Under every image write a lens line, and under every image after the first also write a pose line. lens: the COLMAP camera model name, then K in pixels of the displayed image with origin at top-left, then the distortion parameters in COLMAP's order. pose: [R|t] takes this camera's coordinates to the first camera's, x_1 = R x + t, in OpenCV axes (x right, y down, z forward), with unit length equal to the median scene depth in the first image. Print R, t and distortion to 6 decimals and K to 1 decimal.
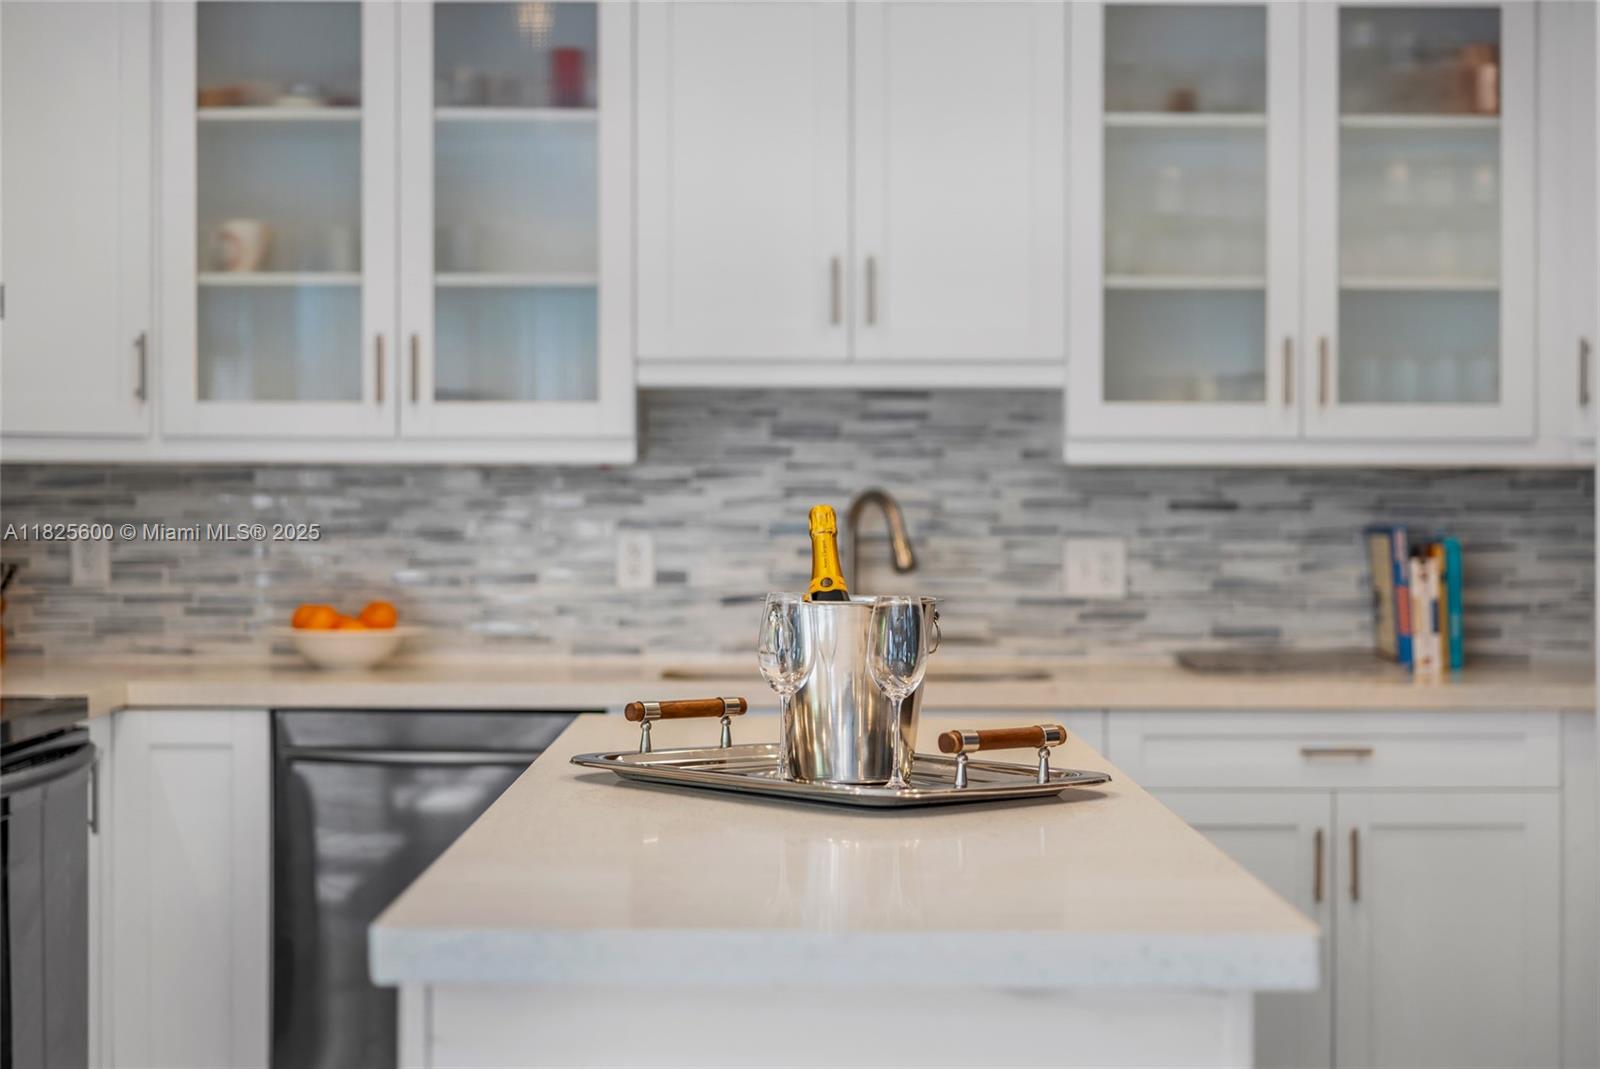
lens RADIAL K [[2811.8, 0, 809.6], [0, 2811.8, 536.4], [0, 0, 1]] dist [-0.014400, 0.000000]
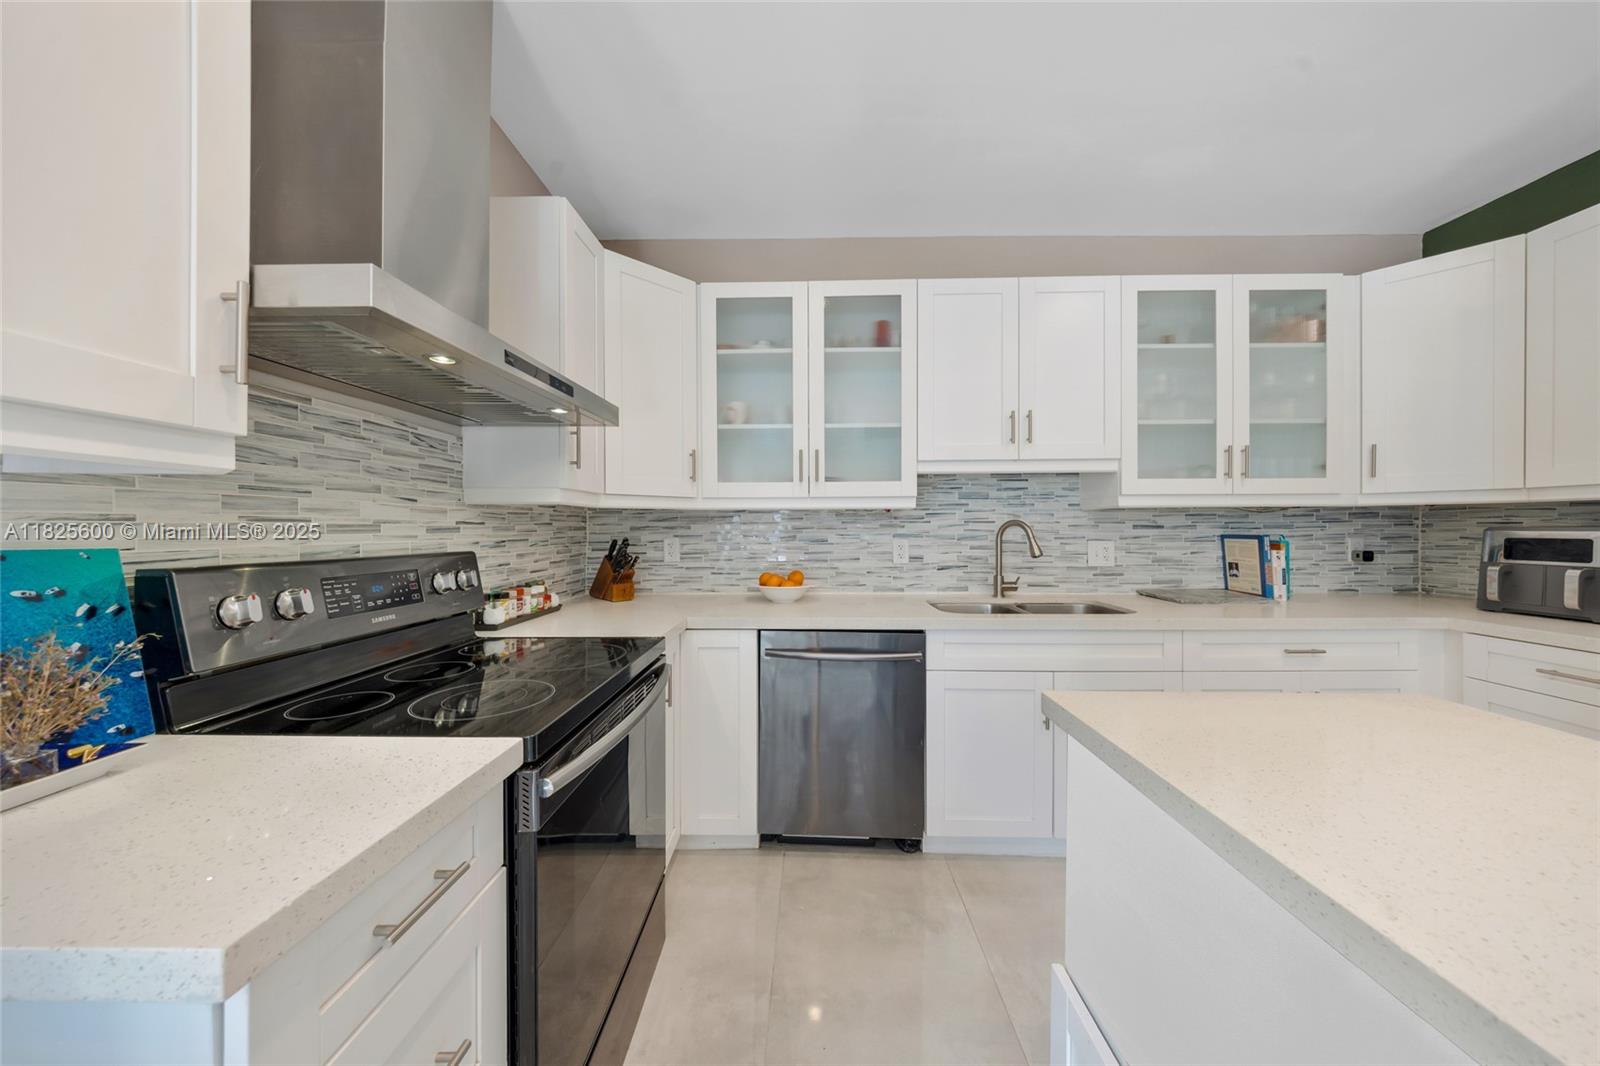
lens RADIAL K [[513.4, 0, 789.7], [0, 513.4, 531.4], [0, 0, 1]] dist [-0.000152, -0.000199]
pose [[0.999028, -0.006577, -0.043585, -0.140975], [0.006280, 0.999956, -0.006959, -0.005865], [0.043629, 0.006678, 0.999025, 0.585501]]
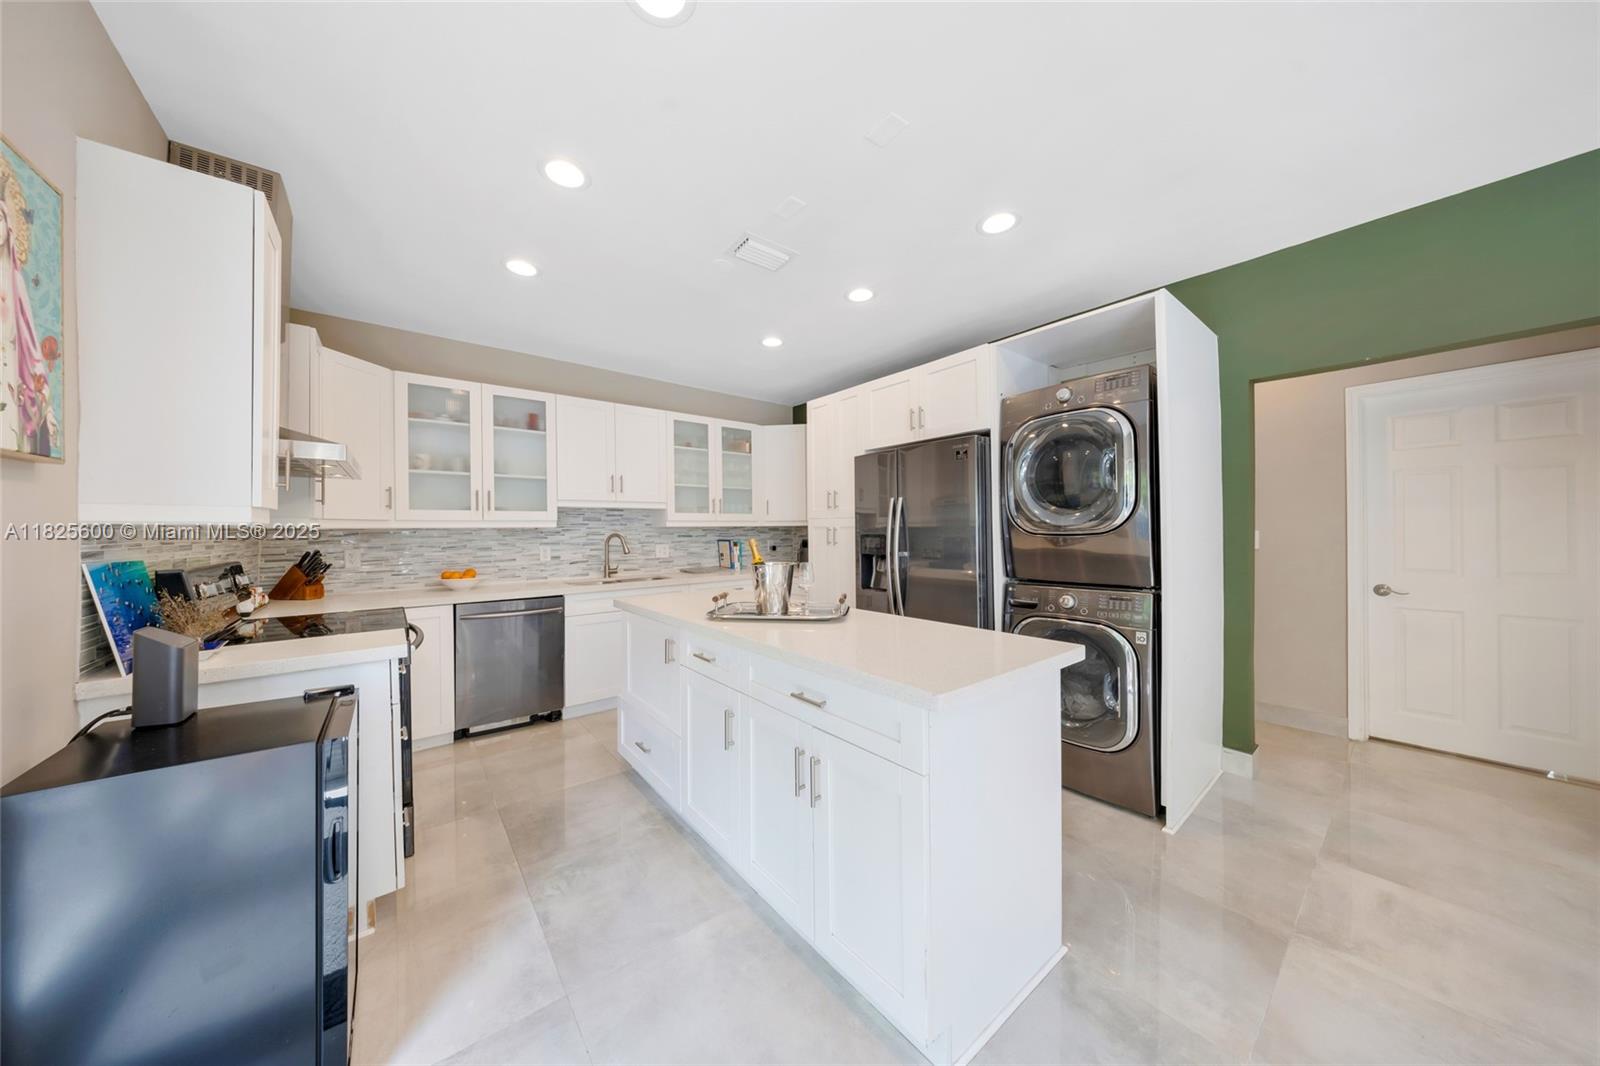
lens RADIAL K [[513.4, 0, 805.9], [0, 513.4, 529.5], [0, 0, 1]] dist [-0.000152, -0.000199]
pose [[0.777677, -0.011232, 0.628564, -0.229058], [0.021520, 0.999730, -0.008760, -0.010161], [-0.628296, 0.020339, 0.777709, 0.258140]]
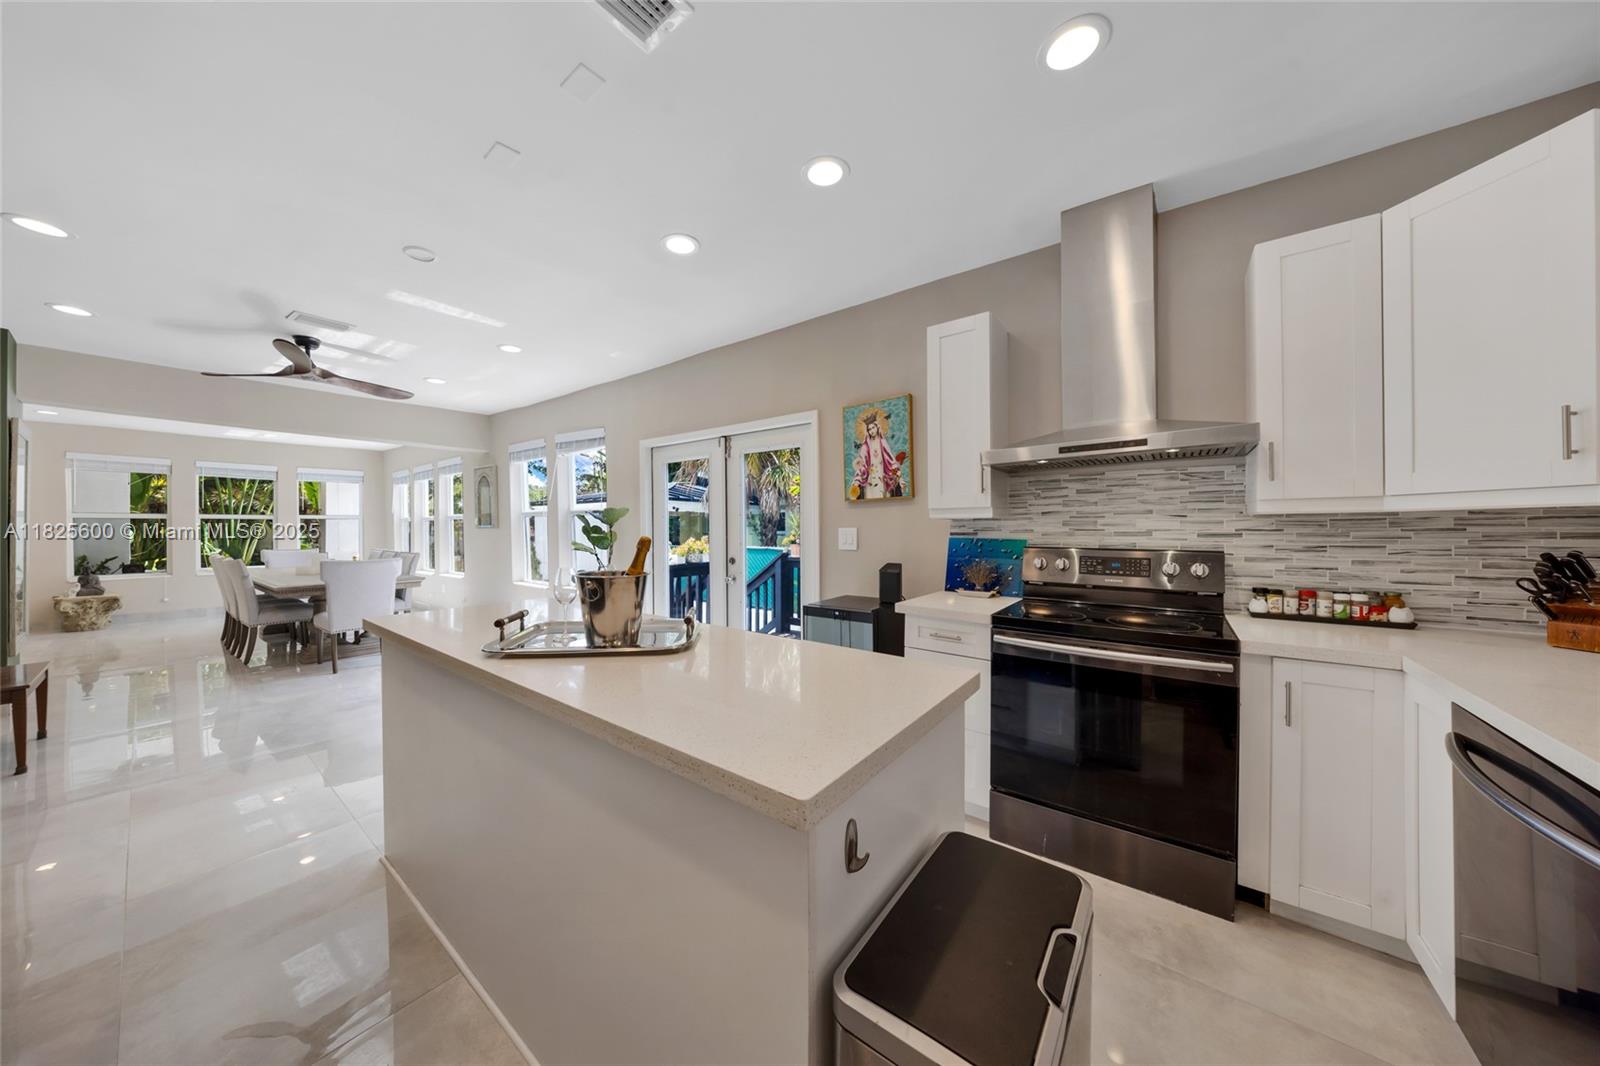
lens RADIAL K [[513.4, 0, 796.6], [0, 513.4, 531.6], [0, 0, 1]] dist [-0.000152, -0.000199]
pose [[-0.603480, -0.005159, -0.797361, 0.177521], [-0.015102, 0.999874, 0.004960, -0.009777], [0.797235, 0.015035, -0.603482, 0.846059]]
